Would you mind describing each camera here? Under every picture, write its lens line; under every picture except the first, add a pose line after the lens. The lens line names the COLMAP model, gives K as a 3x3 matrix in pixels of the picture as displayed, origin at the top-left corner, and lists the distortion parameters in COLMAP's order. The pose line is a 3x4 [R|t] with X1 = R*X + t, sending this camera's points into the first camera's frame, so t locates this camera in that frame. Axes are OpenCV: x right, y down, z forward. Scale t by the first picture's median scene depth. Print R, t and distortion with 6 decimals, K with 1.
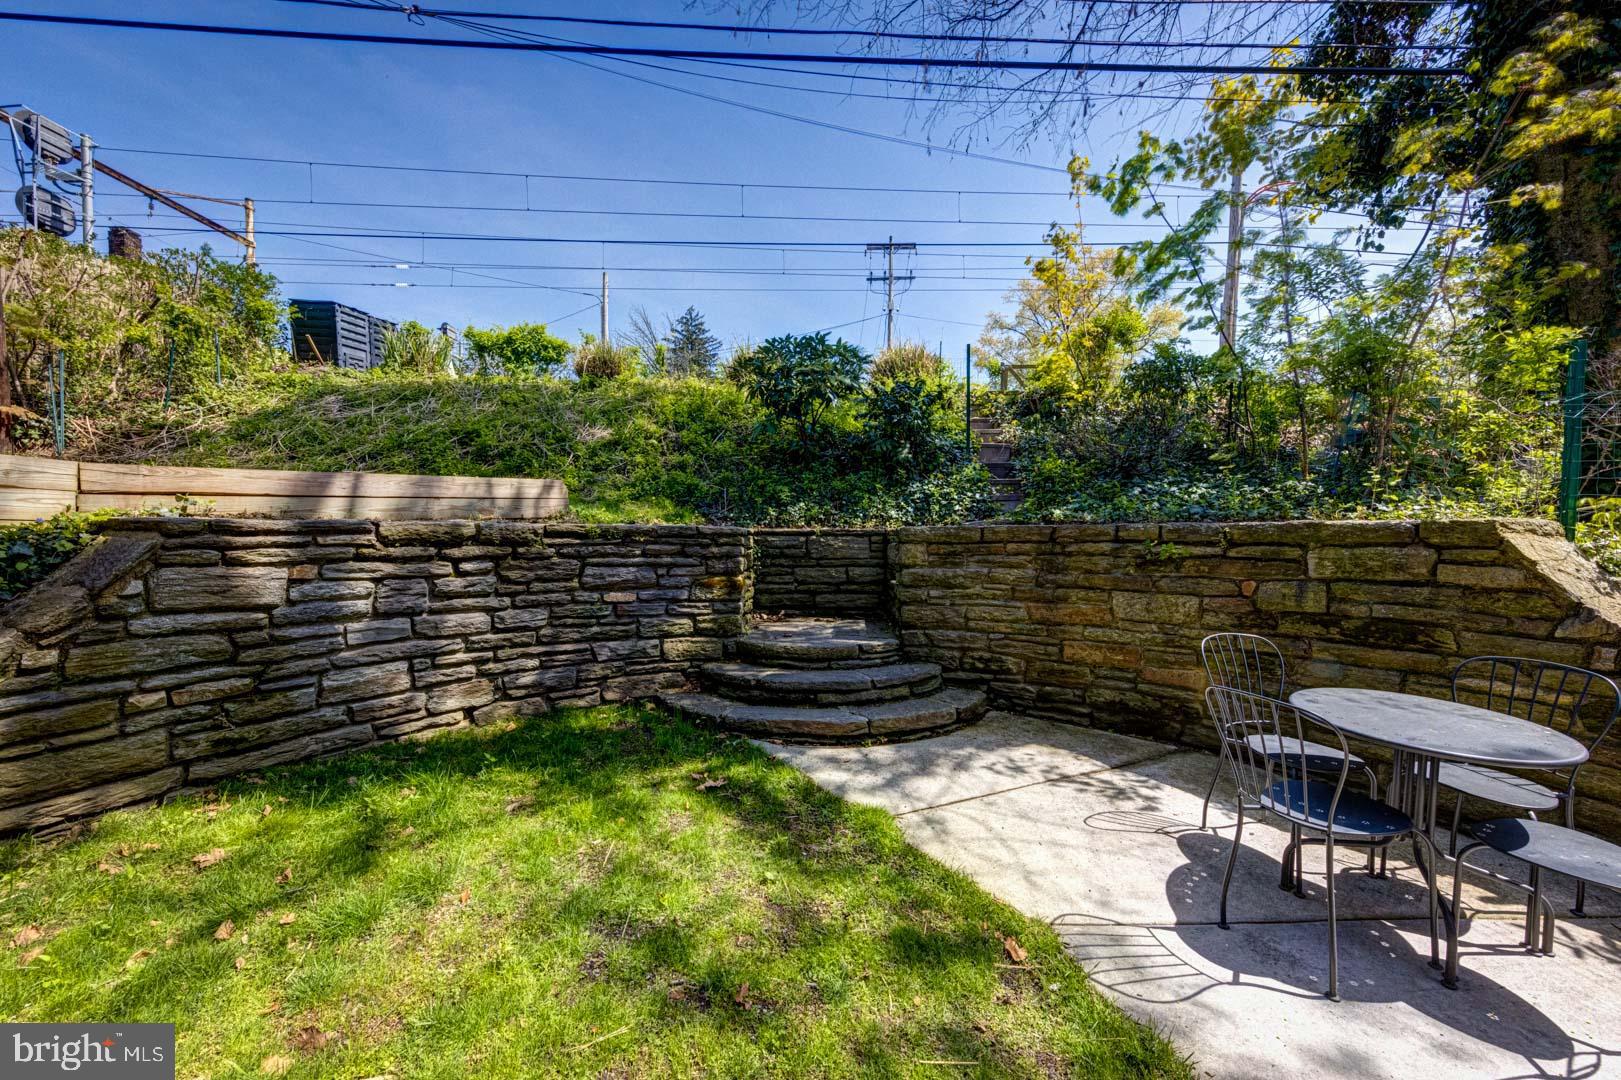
lens RADIAL K [[600.1, 0, 816.7], [0, 600.1, 543.2], [0, 0, 1]] dist [0.004646, 0.000126]
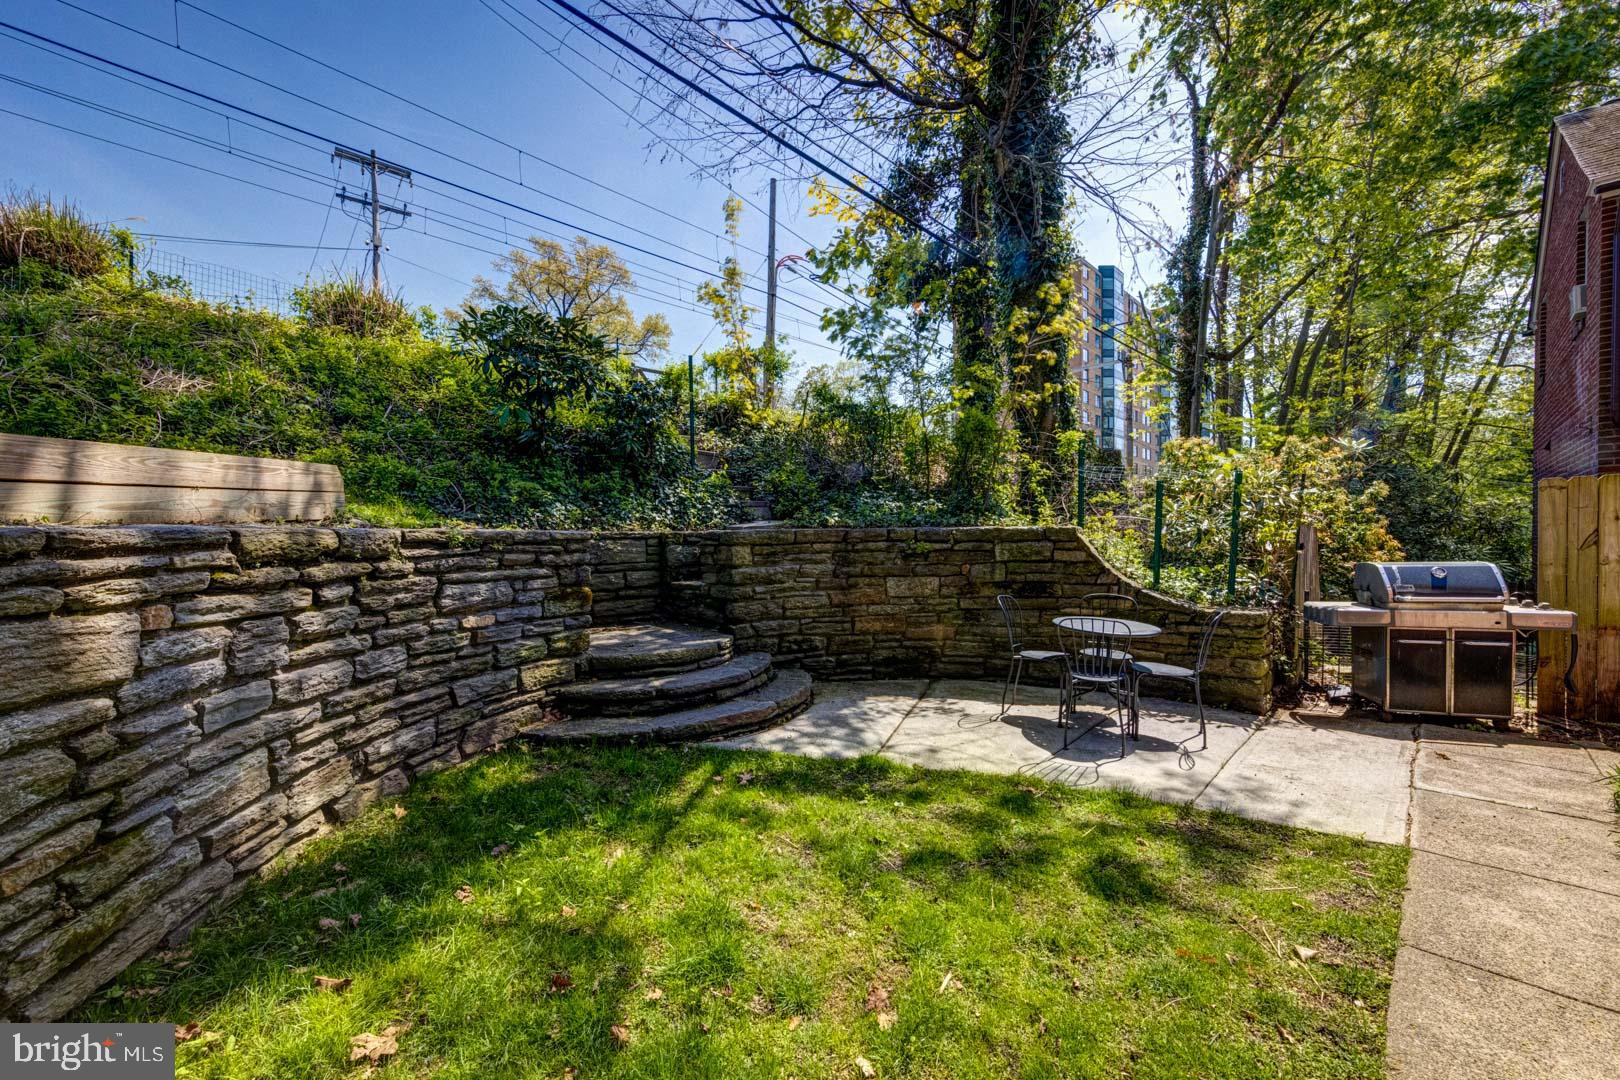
lens RADIAL K [[644.5, 0, 815.3], [0, 644.5, 546.6], [0, 0, 1]] dist [0.004523, 0.000006]
pose [[0.696500, -0.022726, 0.717197, -0.672919], [0.017847, 0.999738, 0.014346, -0.013886], [-0.717335, 0.002808, 0.696723, 0.093626]]
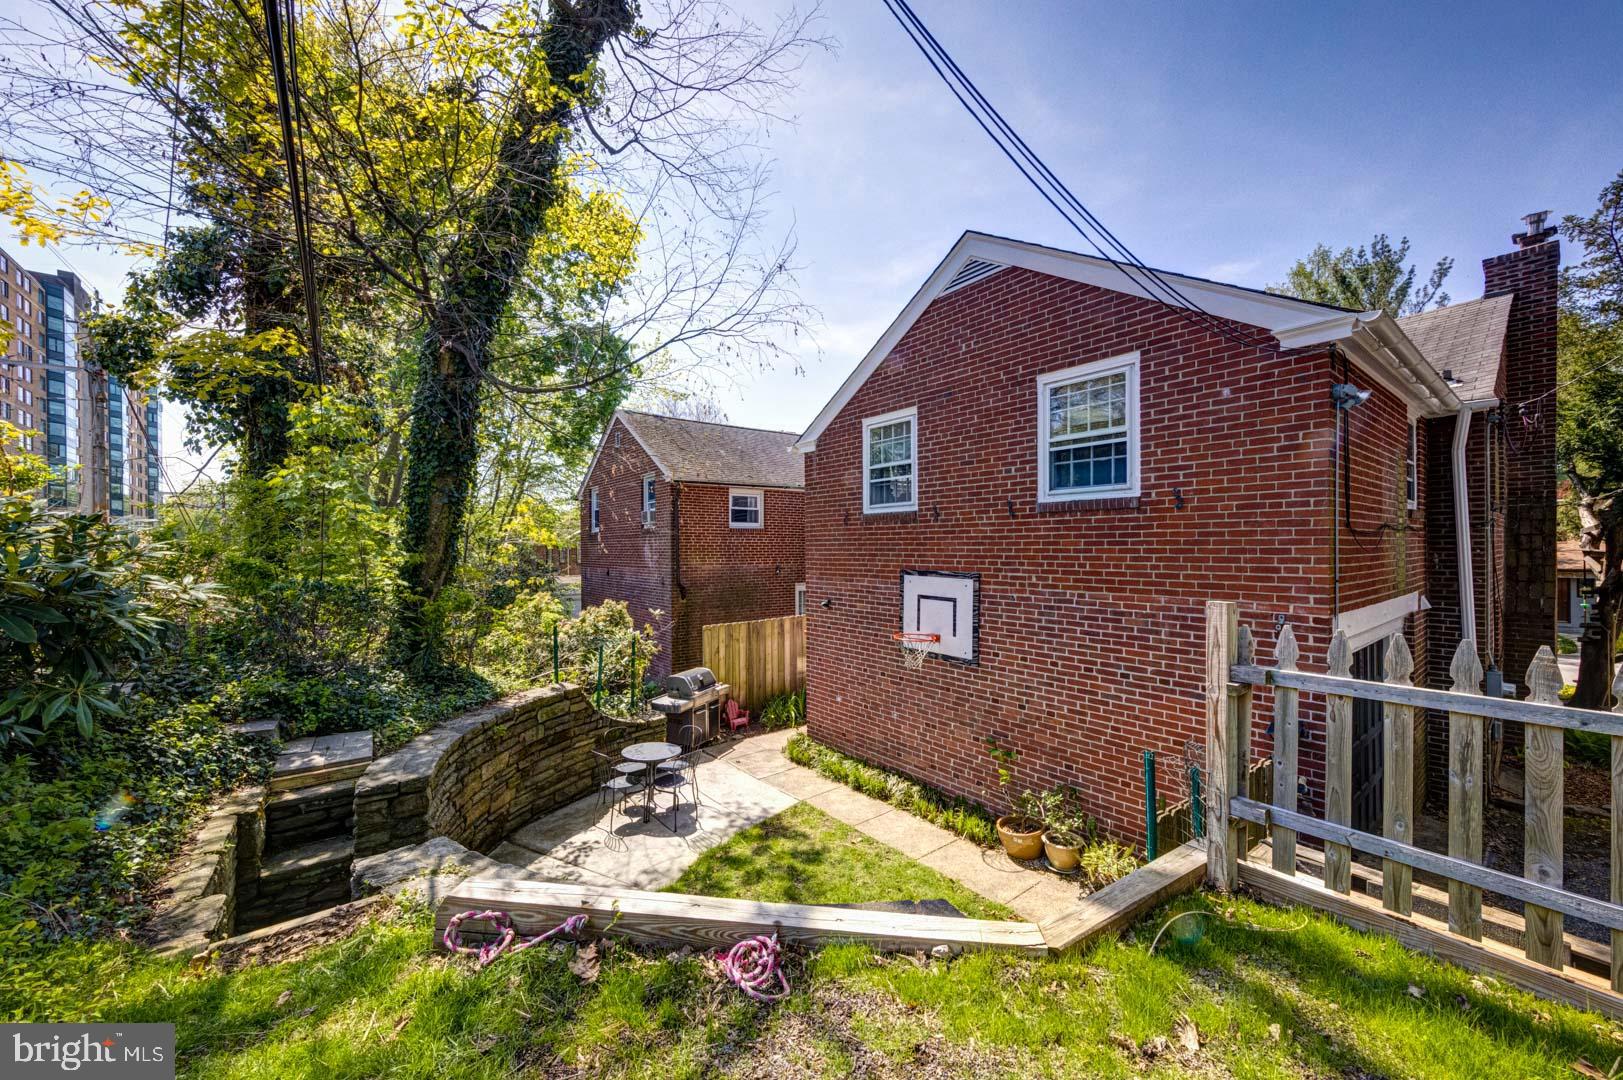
lens RADIAL K [[600.8, 0, 820.9], [0, 600.8, 548.4], [0, 0, 1]] dist [0.004646, 0.000126]
pose [[-0.627401, -0.004688, 0.778682, -1.248220], [0.005556, 0.999929, 0.010496, -0.490416], [-0.778677, 0.010912, -0.627331, 1.289087]]
